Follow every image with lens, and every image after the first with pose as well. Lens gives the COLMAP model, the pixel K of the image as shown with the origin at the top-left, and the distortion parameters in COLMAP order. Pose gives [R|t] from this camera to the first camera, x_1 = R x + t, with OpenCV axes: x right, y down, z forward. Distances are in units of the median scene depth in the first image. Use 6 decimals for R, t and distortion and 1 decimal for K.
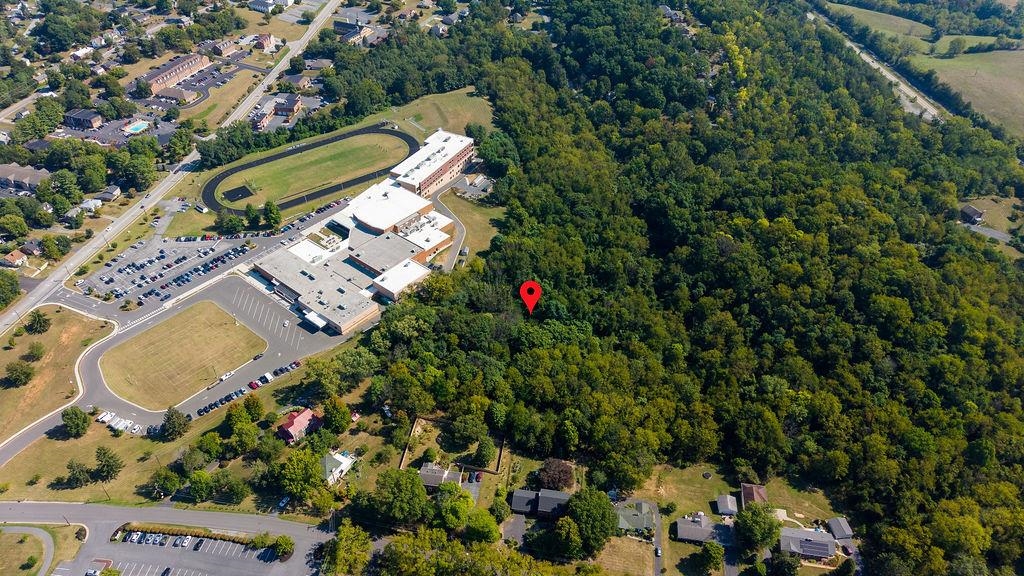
lens RADIAL K [[698.8, 0, 512.0], [0, 698.8, 288.0], [0, 0, 1]] dist [0.008170, -0.002623]
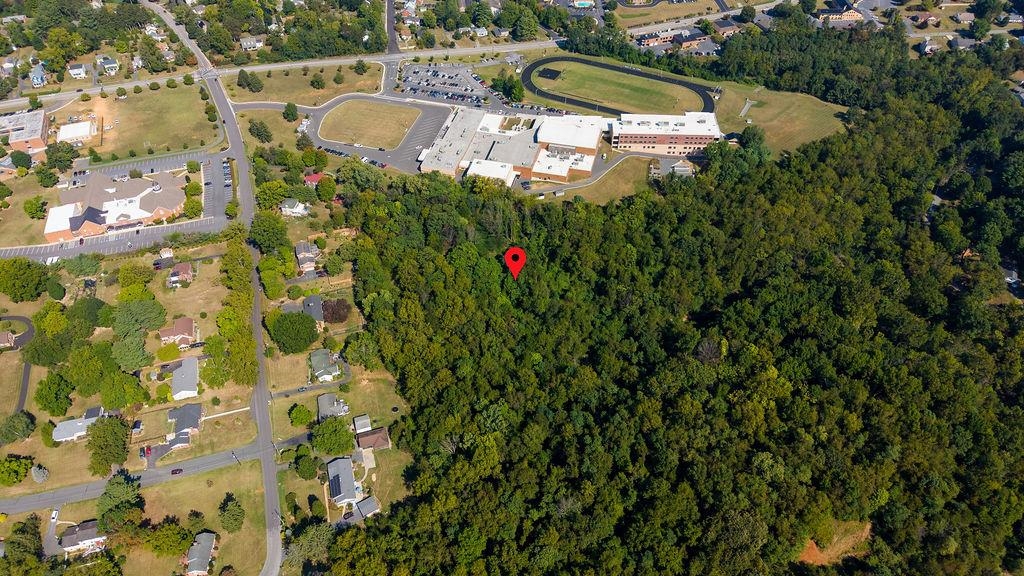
lens RADIAL K [[686.8, 0, 499.7], [0, 686.8, 288.9], [0, 0, 1]] dist [0.002300, -0.003241]
pose [[0.416895, 0.634246, -0.651100, 0.706805], [-0.560753, 0.743221, 0.364936, -0.286182], [0.715370, 0.212966, 0.665500, 0.240342]]
